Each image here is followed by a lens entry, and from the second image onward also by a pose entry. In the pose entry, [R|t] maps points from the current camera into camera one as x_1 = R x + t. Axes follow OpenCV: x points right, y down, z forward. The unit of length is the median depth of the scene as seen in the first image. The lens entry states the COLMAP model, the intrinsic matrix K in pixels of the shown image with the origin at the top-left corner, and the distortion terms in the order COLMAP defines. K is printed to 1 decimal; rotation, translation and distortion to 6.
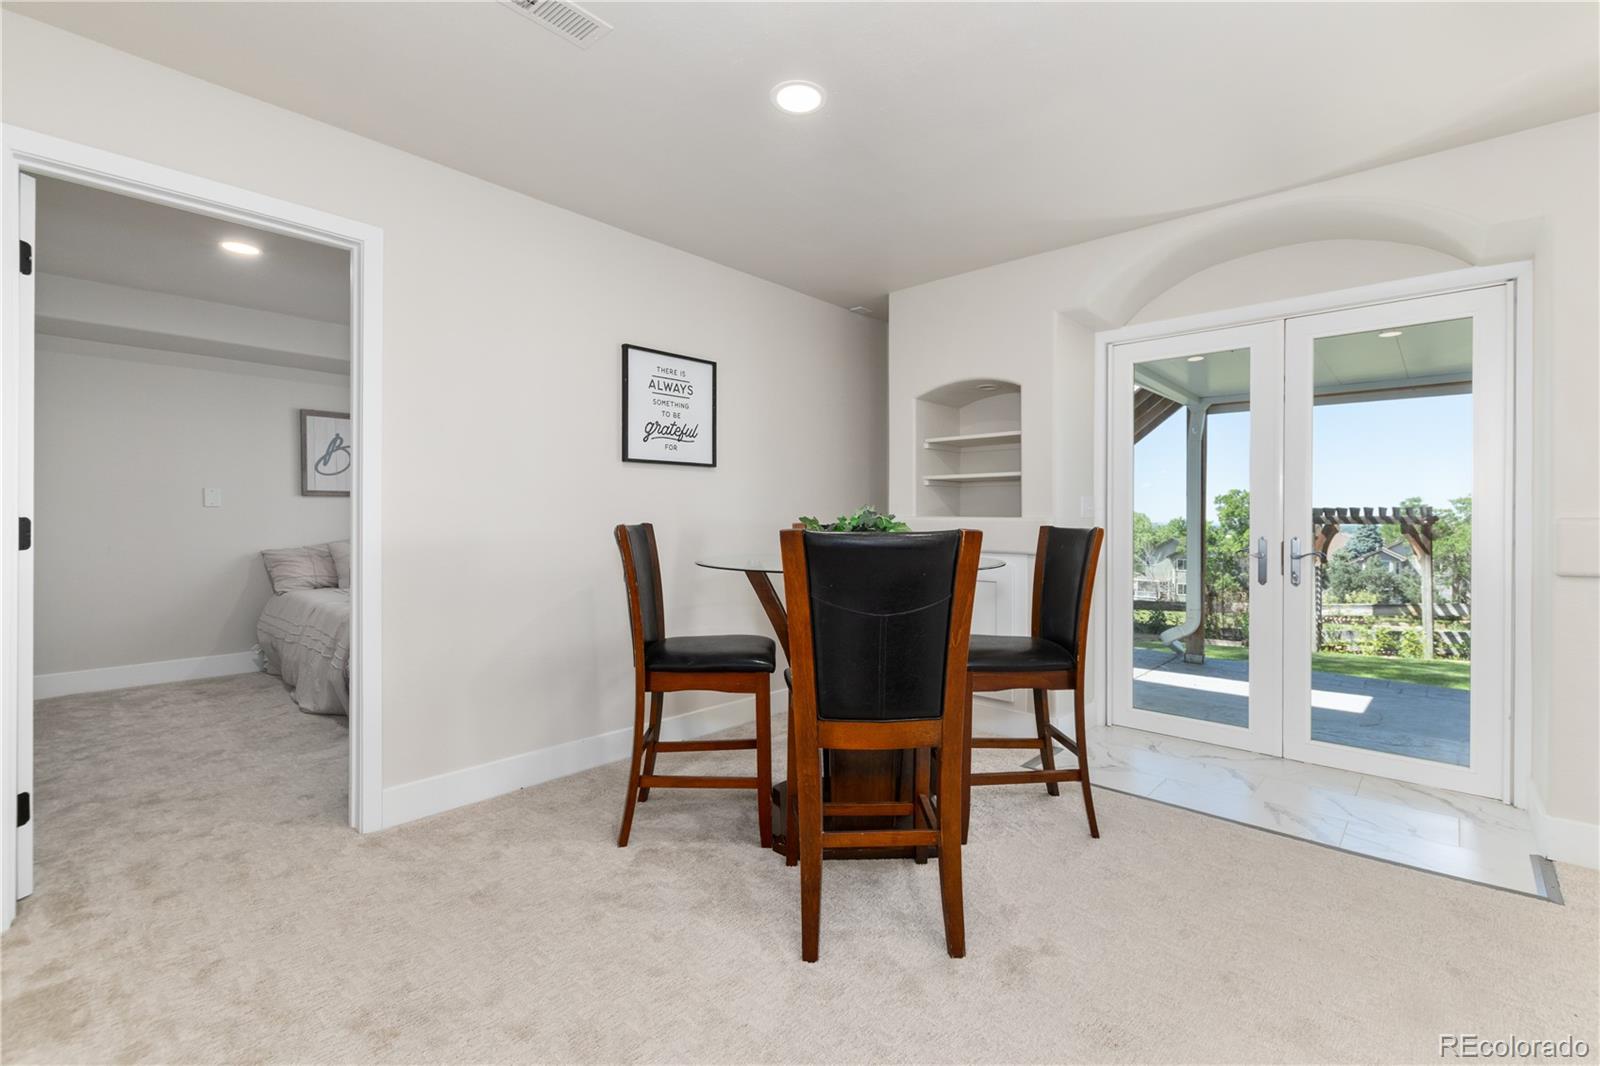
lens RADIAL K [[699.4, 0, 803.6], [0, 699.4, 533.3], [0, 0, 1]] dist [0.001189, -0.000256]
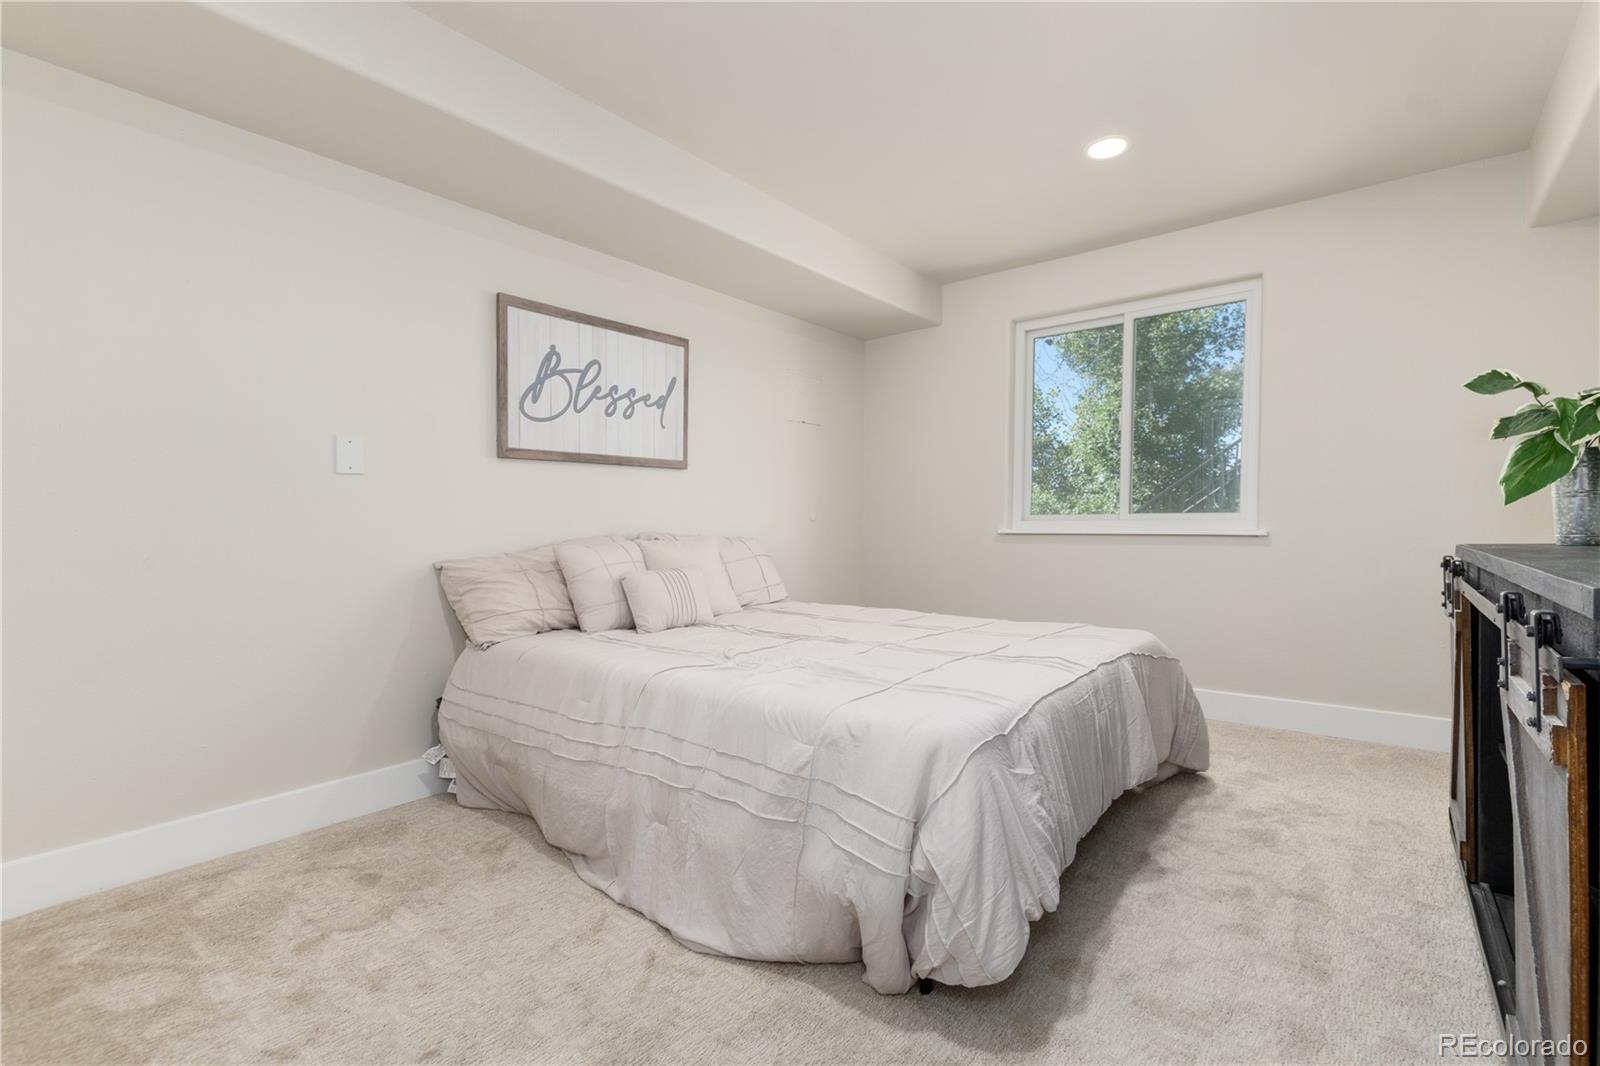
lens RADIAL K [[699.4, 0, 804.0], [0, 699.4, 534.6], [0, 0, 1]] dist [0.001189, -0.000256]
pose [[0.996504, -0.009097, 0.083051, -0.536263], [0.009184, 0.999958, -0.000662, 0.007264], [-0.083042, 0.001422, 0.996545, 0.457316]]
